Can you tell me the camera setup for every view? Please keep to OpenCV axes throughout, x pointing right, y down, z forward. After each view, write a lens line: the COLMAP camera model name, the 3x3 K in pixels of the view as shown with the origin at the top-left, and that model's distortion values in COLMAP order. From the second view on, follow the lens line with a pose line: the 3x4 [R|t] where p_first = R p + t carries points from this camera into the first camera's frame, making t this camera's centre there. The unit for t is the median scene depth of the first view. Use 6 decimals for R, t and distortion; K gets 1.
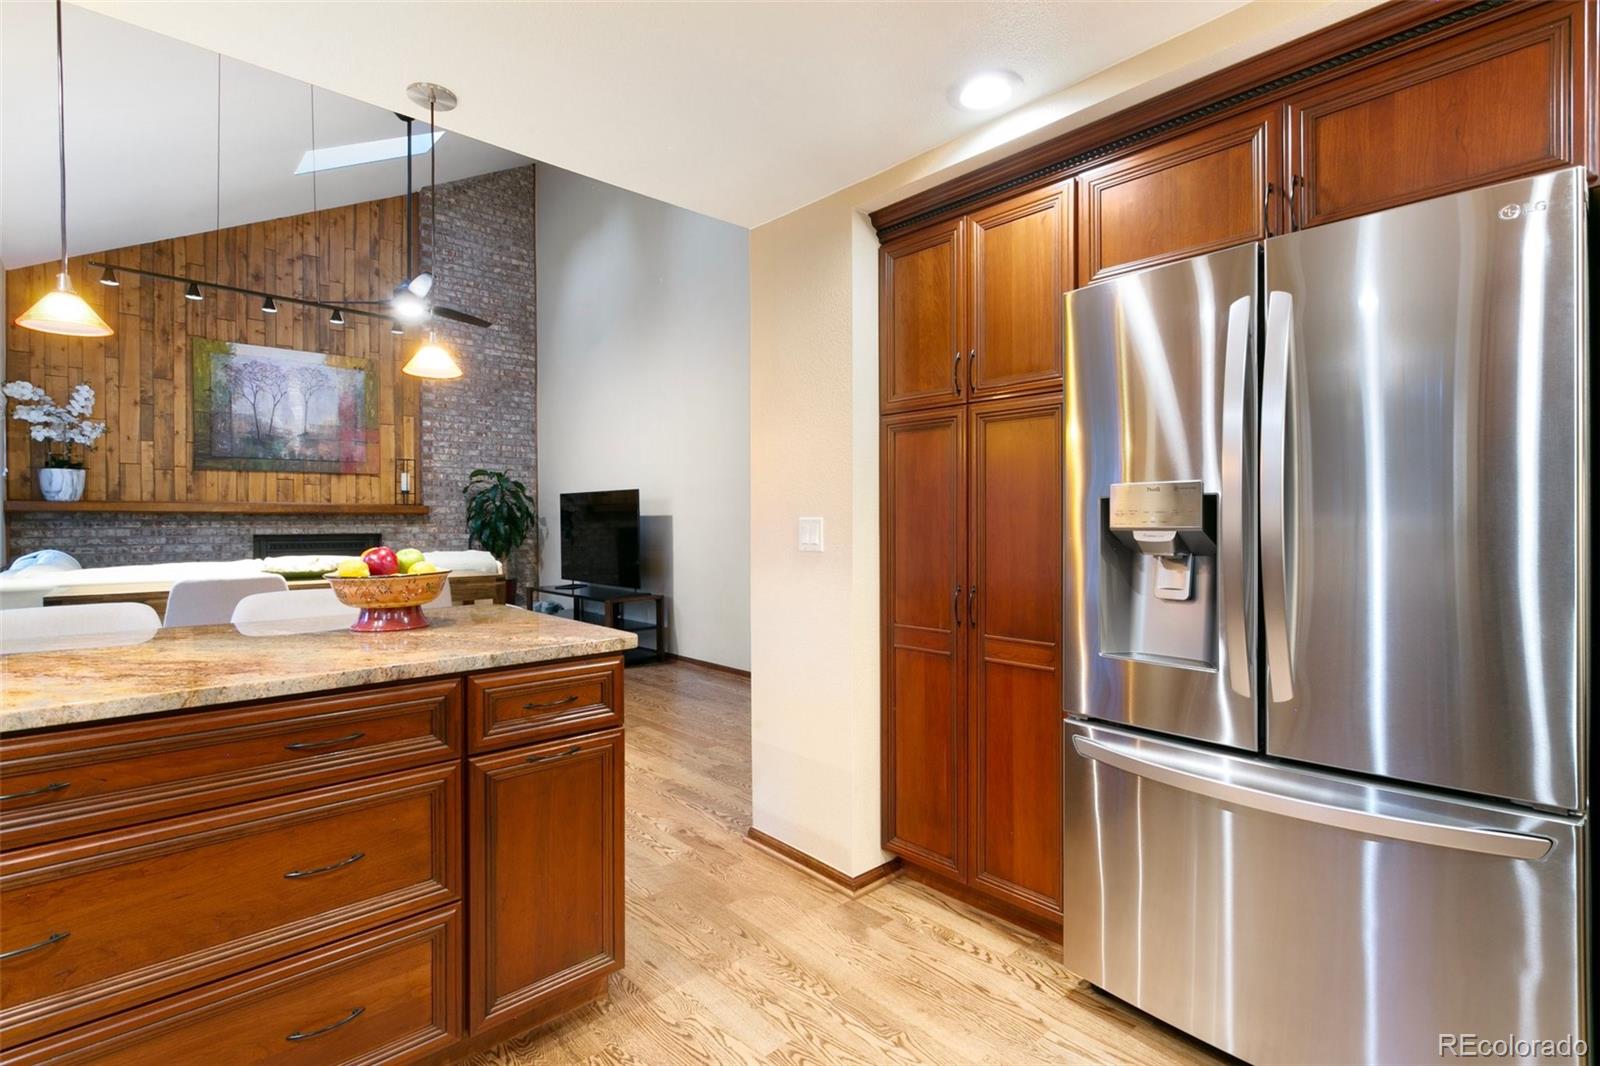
lens RADIAL K [[754.1, 0, 795.8], [0, 754.1, 522.3], [0, 0, 1]] dist [-0.001949, 0.002811]
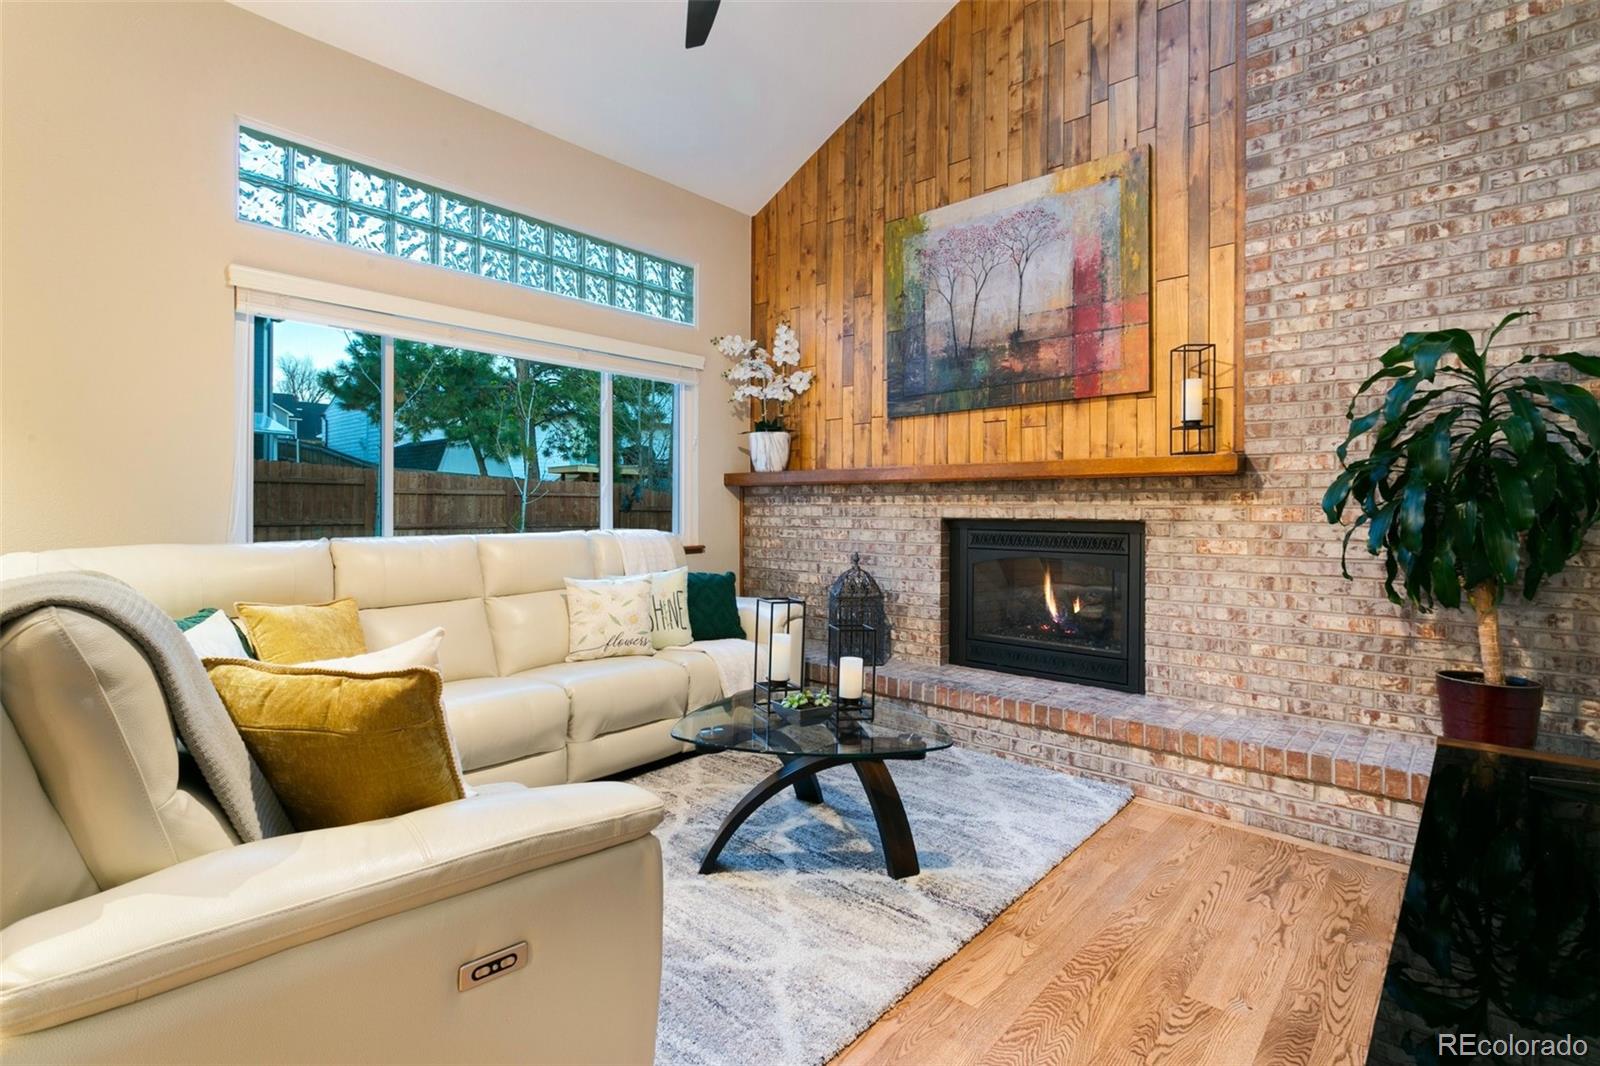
lens RADIAL K [[754.1, 0, 791.6], [0, 754.1, 511.9], [0, 0, 1]] dist [-0.001949, 0.002811]
pose [[0.088363, 0.003606, -0.996082, -0.128600], [-0.008334, 0.999961, 0.002881, 0.011158], [0.996054, 0.008046, 0.088389, 0.825276]]
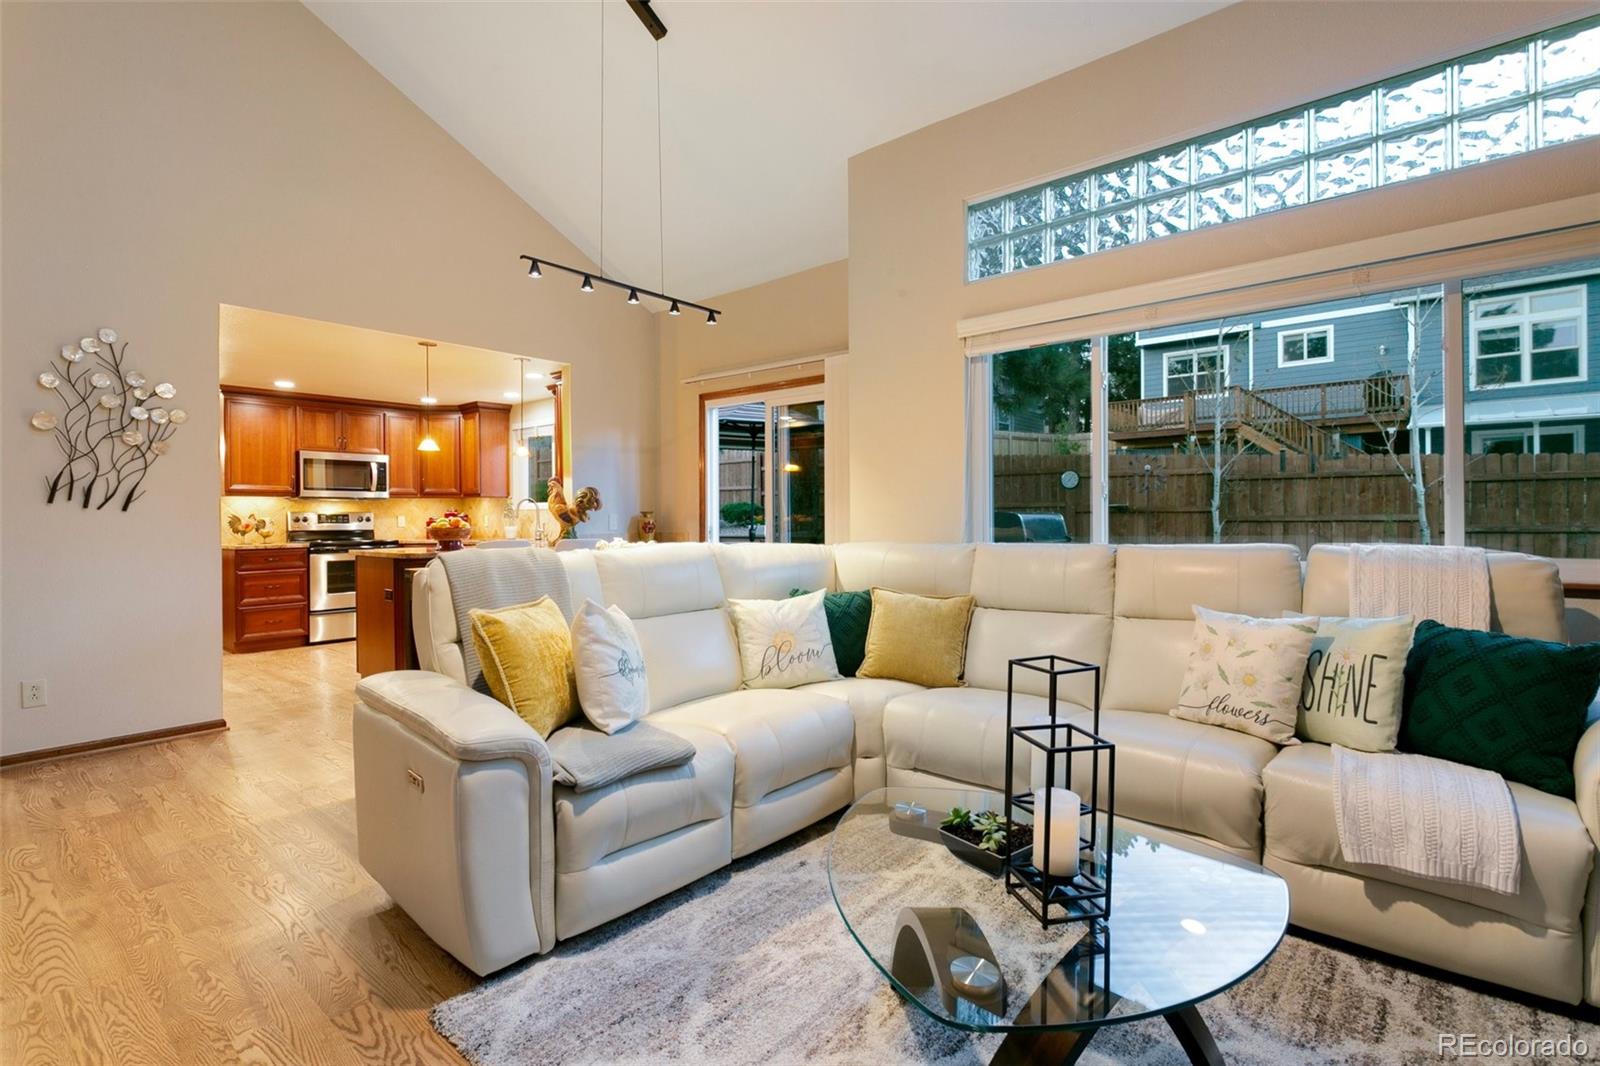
lens RADIAL K [[754.1, 0, 779.6], [0, 754.1, 518.3], [0, 0, 1]] dist [-0.001949, 0.002811]
pose [[-0.994661, 0.009383, -0.102773, -0.410857], [0.008975, 0.999950, 0.004438, 0.011032], [0.102810, 0.003492, -0.994695, 1.080757]]
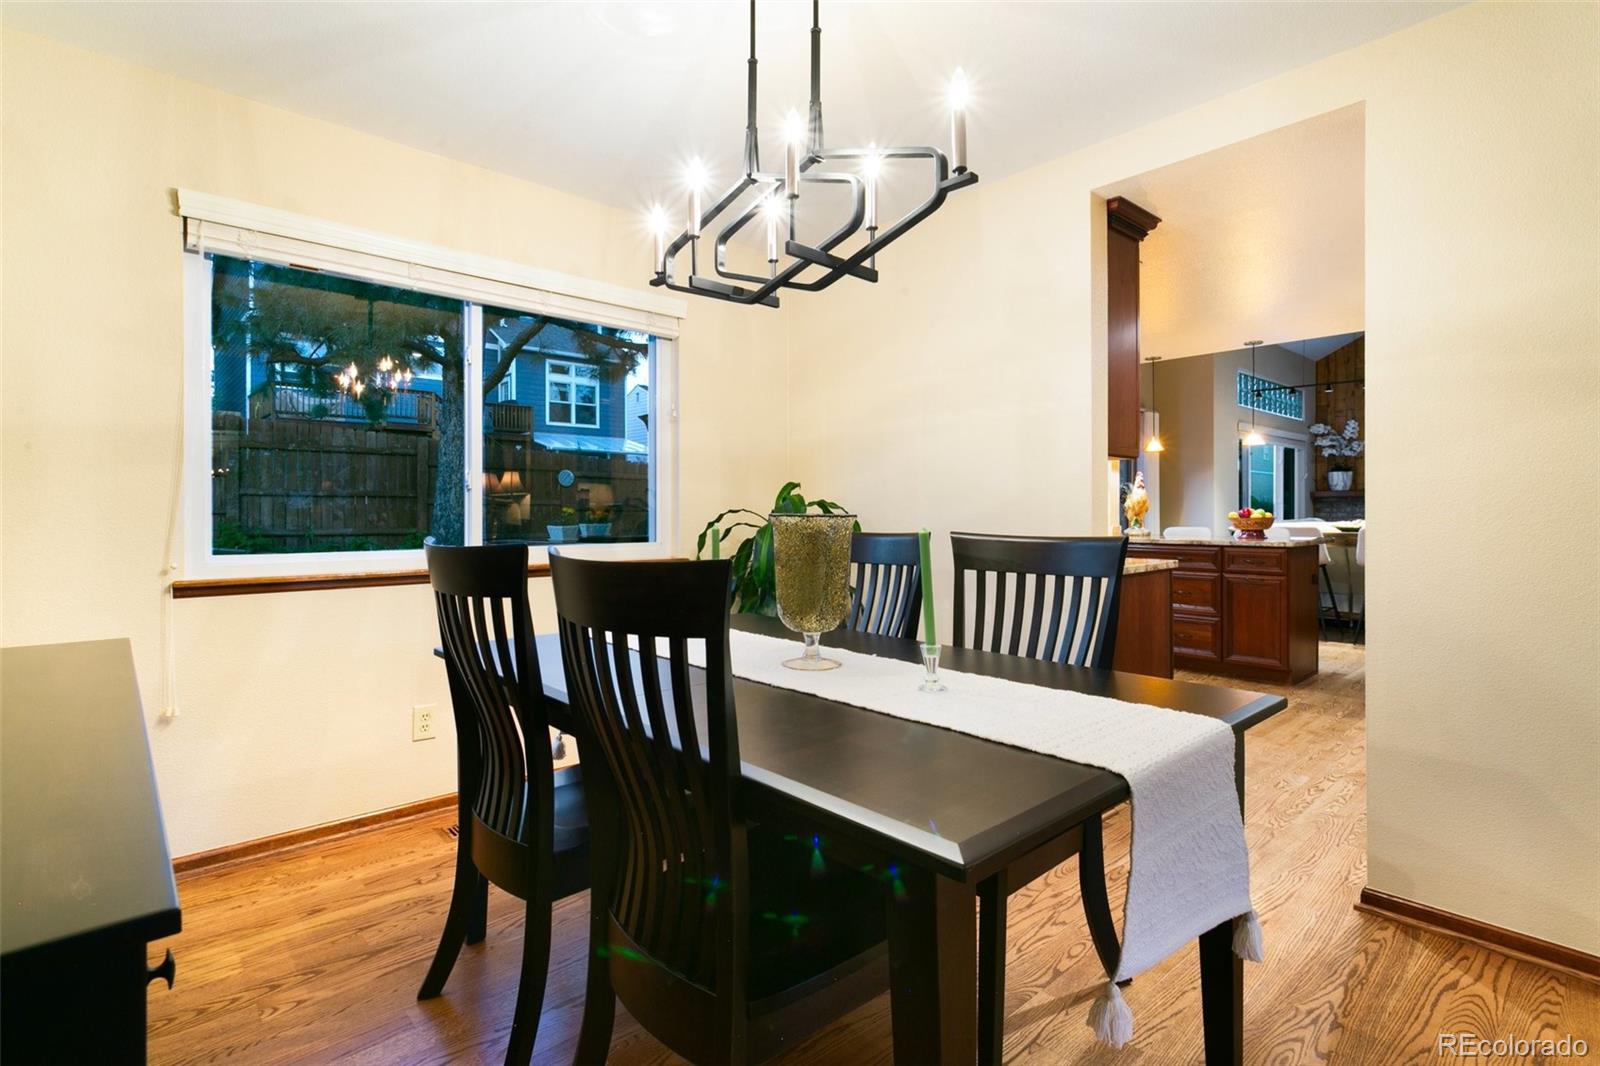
lens RADIAL K [[754.1, 0, 799.4], [0, 754.1, 519.0], [0, 0, 1]] dist [-0.001949, 0.002811]
pose [[-0.009477, 0.012575, -0.999876, 0.634406], [0.001558, 0.999920, 0.012561, 0.010956], [0.999954, -0.001439, -0.009496, -0.170951]]
